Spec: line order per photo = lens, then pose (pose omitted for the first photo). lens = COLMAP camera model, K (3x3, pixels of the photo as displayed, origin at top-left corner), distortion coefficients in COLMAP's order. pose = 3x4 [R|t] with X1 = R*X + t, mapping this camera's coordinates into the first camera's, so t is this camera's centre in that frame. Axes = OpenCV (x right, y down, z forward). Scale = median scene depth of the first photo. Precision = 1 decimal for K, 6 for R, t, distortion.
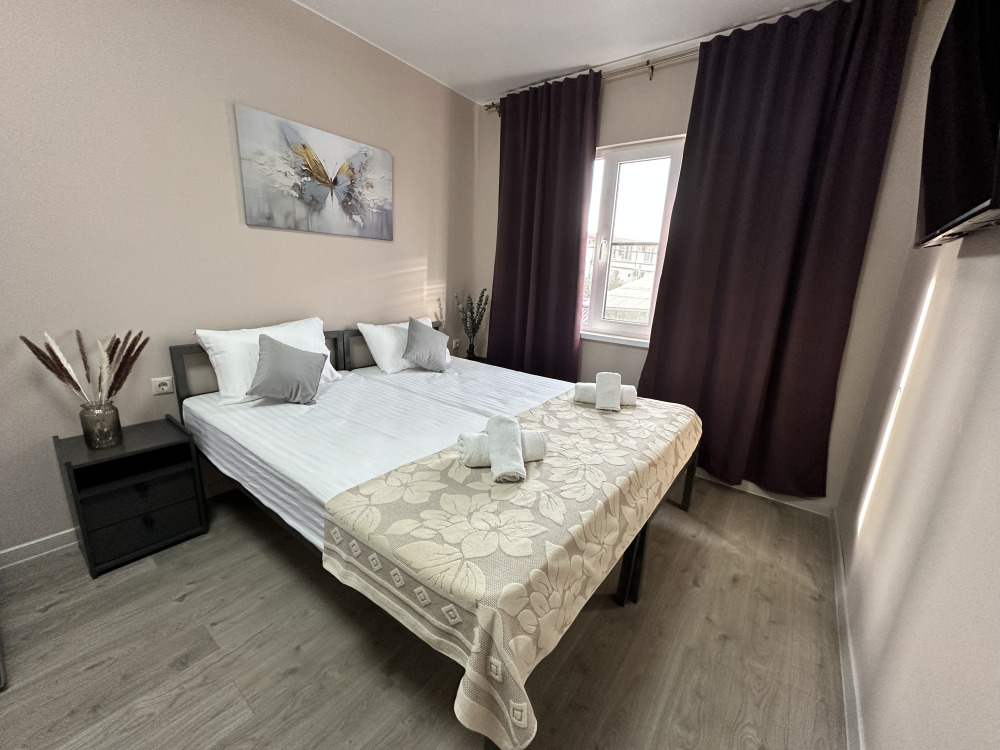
lens RADIAL K [[402.6, 0, 502.1], [0, 402.6, 374.8], [0, 0, 1]] dist [-0.006062, 0.000014]
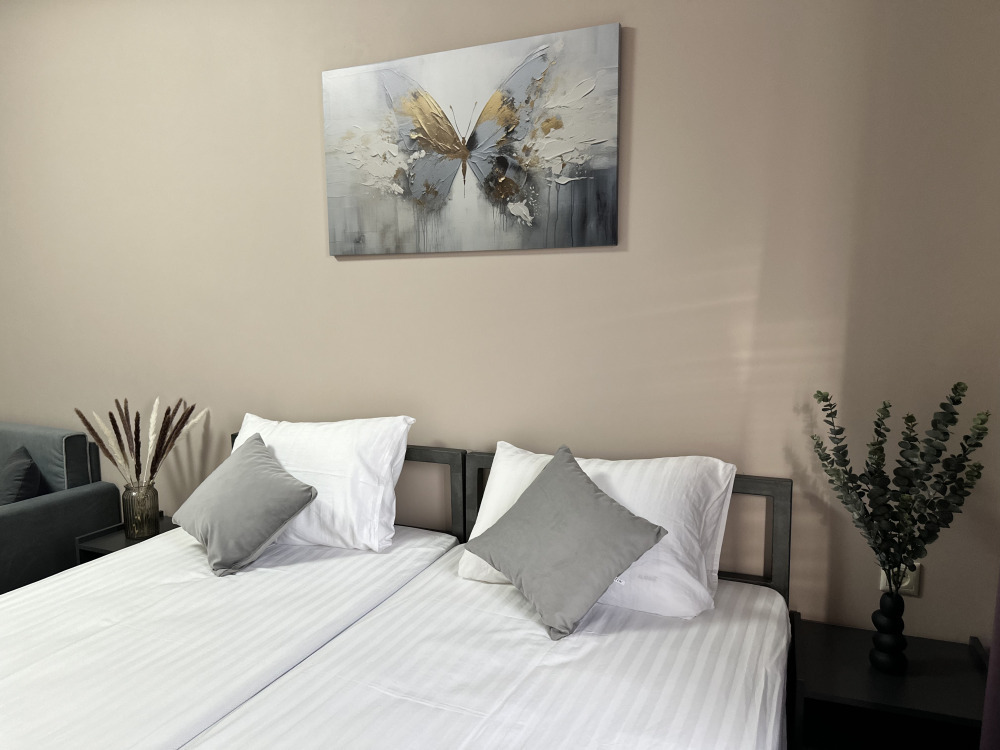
lens RADIAL K [[699.5, 0, 501.8], [0, 699.5, 381.4], [0, 0, 1]] dist [0.078496, -0.118339]
pose [[0.234122, 0.066537, -0.969928, 0.444079], [-0.215841, 0.976315, 0.014875, -0.239457], [0.947945, 0.205867, 0.242938, 0.944015]]
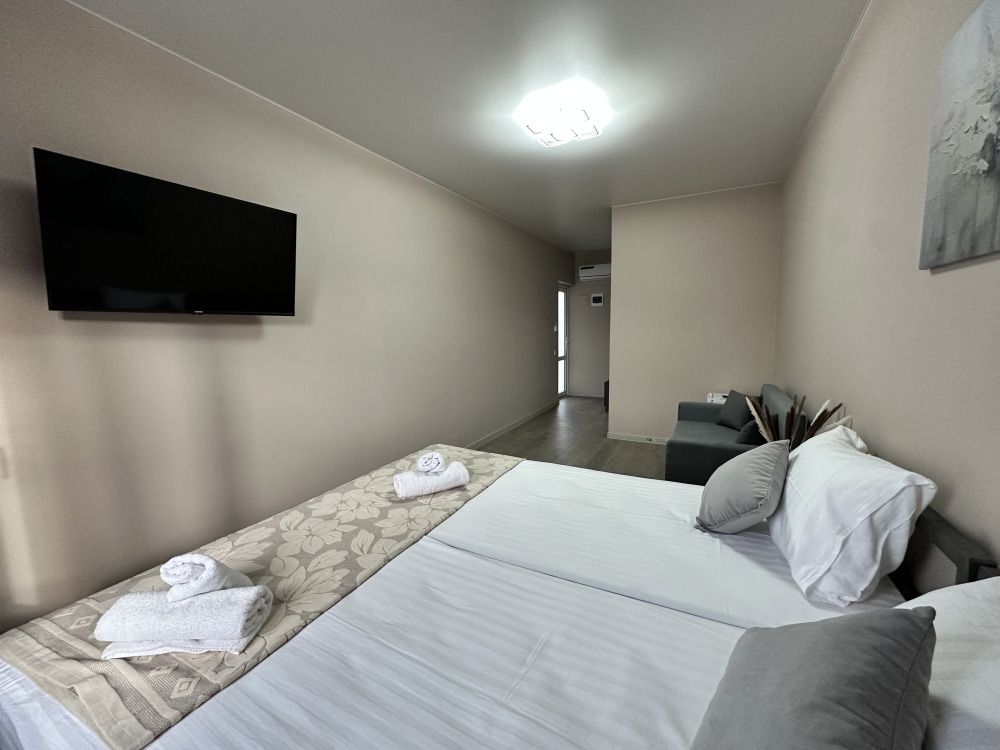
lens RADIAL K [[402.6, 0, 499.0], [0, 402.6, 374.2], [0, 0, 1]] dist [-0.006062, 0.000014]
pose [[-0.986802, -0.008092, -0.161728, -0.001693], [-0.064398, 0.935985, 0.346101, -0.361526], [0.148575, 0.351948, -0.924153, 1.335232]]
